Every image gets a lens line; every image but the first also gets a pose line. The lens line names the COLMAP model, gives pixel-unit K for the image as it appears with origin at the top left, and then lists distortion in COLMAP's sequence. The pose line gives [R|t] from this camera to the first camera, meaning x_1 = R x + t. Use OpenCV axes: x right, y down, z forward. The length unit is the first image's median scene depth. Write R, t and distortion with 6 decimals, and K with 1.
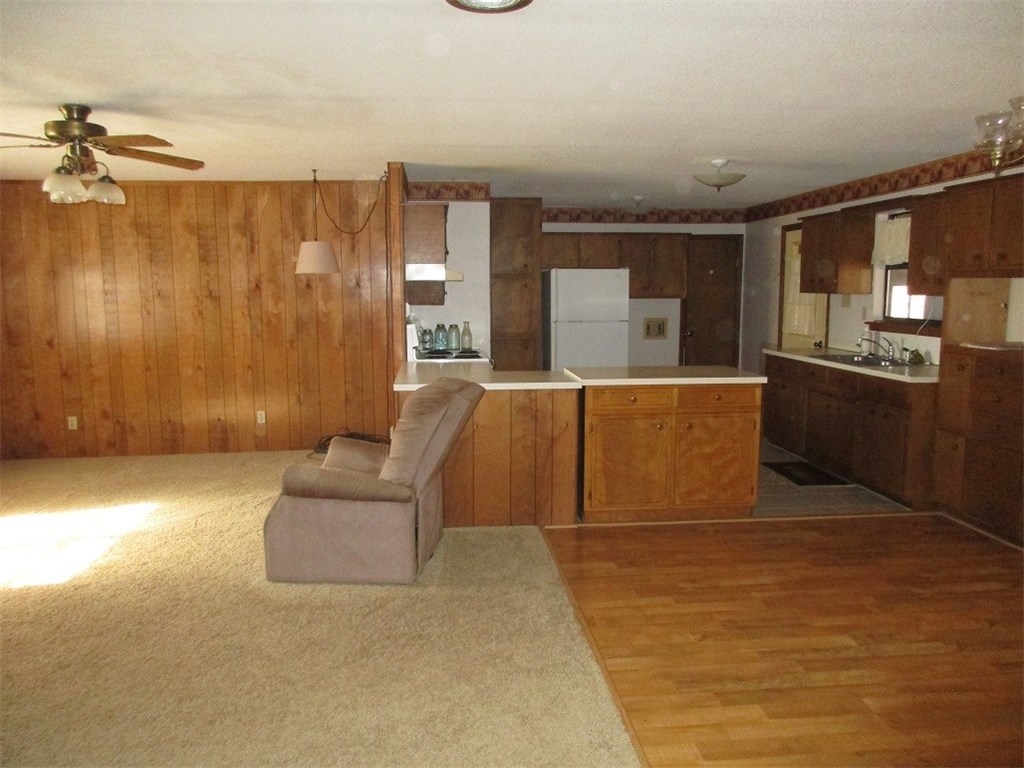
lens RADIAL K [[768.2, 0, 512.0], [0, 768.2, 384.0], [0, 0, 1]] dist [-0.007343, 0.002526]
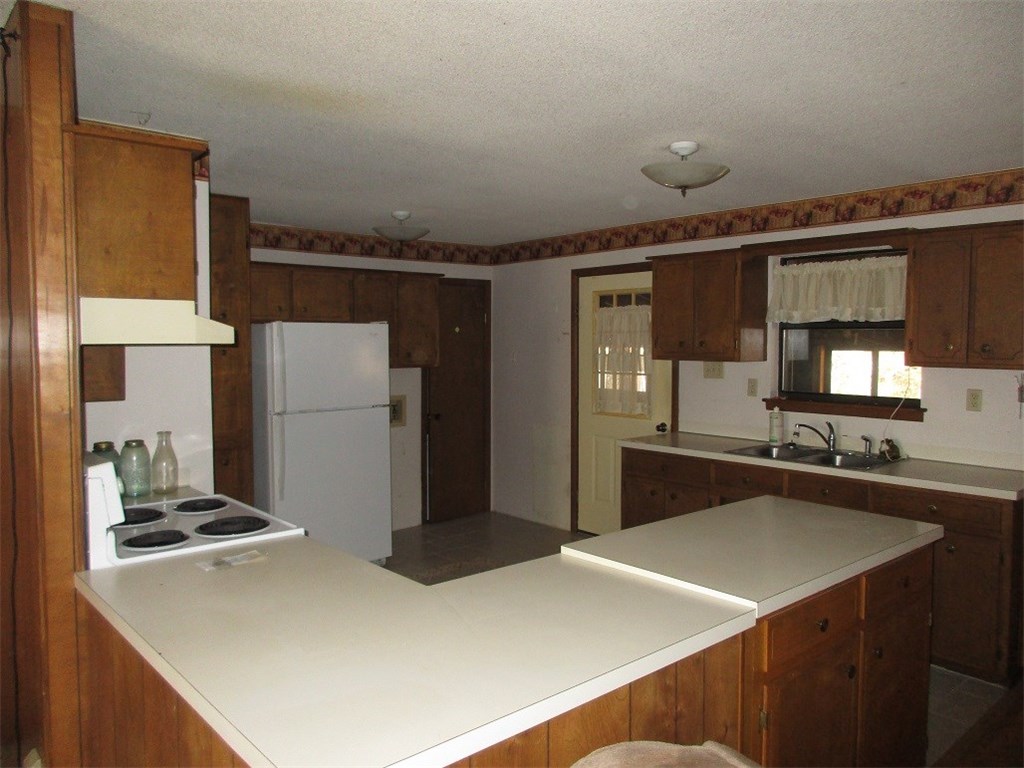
lens RADIAL K [[768.8, 0, 516.1], [0, 768.8, 382.2], [0, 0, 1]] dist [0.009309, 0.006008]
pose [[0.814791, -0.029231, 0.579017, -0.166949], [0.073255, 0.995914, -0.052807, -0.076486], [-0.575108, 0.085443, 0.813603, 0.540125]]
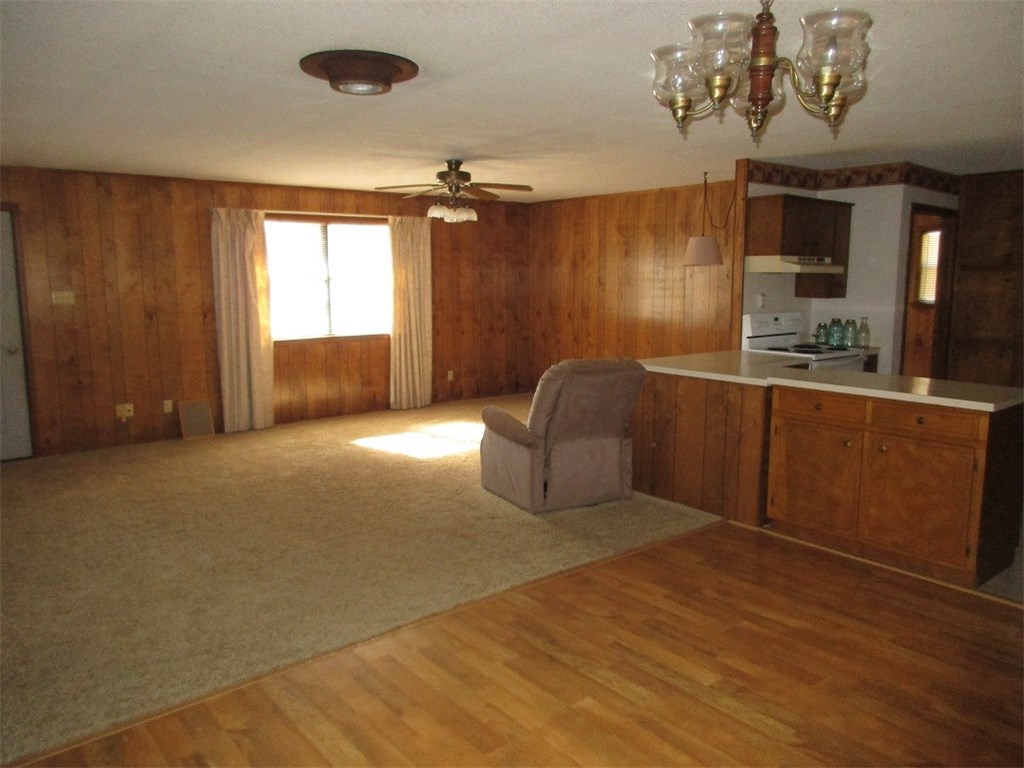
lens RADIAL K [[768.8, 0, 516.1], [0, 768.8, 382.2], [0, 0, 1]] dist [0.009309, 0.006008]
pose [[0.562032, 0.122088, -0.818055, 0.510101], [-0.114902, 0.990981, 0.068954, -0.021372], [0.819095, 0.055242, 0.570991, 0.146739]]
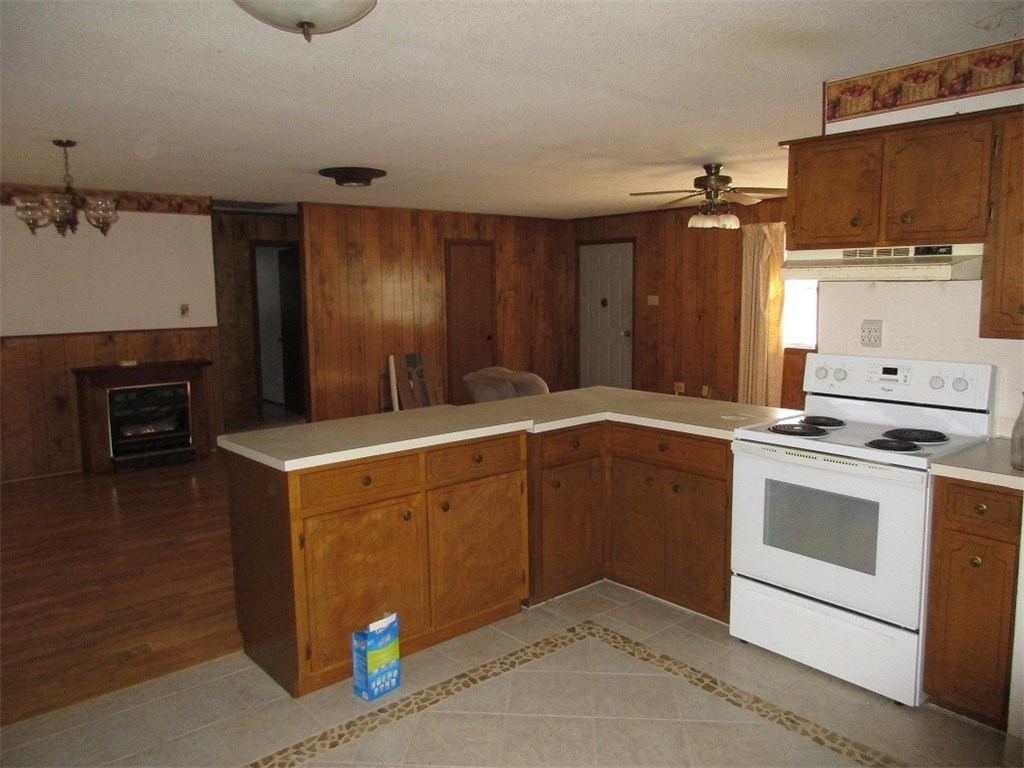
lens RADIAL K [[768.8, 0, 516.1], [0, 768.8, 382.2], [0, 0, 1]] dist [0.009309, 0.006008]
pose [[-0.797715, 0.086535, -0.596794, 0.397970], [-0.074527, 0.967917, 0.239964, -0.172078], [0.598412, 0.235900, -0.765672, 1.231585]]
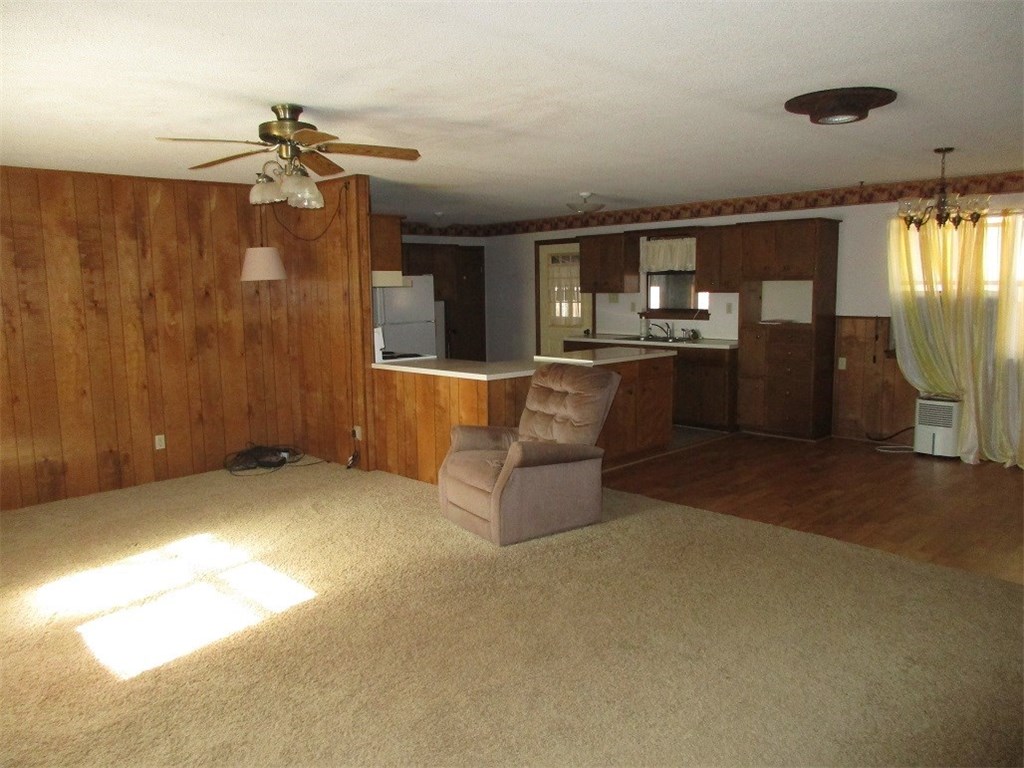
lens RADIAL K [[768.8, 0, 516.1], [0, 768.8, 382.2], [0, 0, 1]] dist [0.009309, 0.006008]
pose [[0.784558, -0.087627, 0.613833, -0.590981], [0.094562, 0.995293, 0.021219, -0.005961], [-0.612803, 0.041398, 0.789151, 0.039909]]
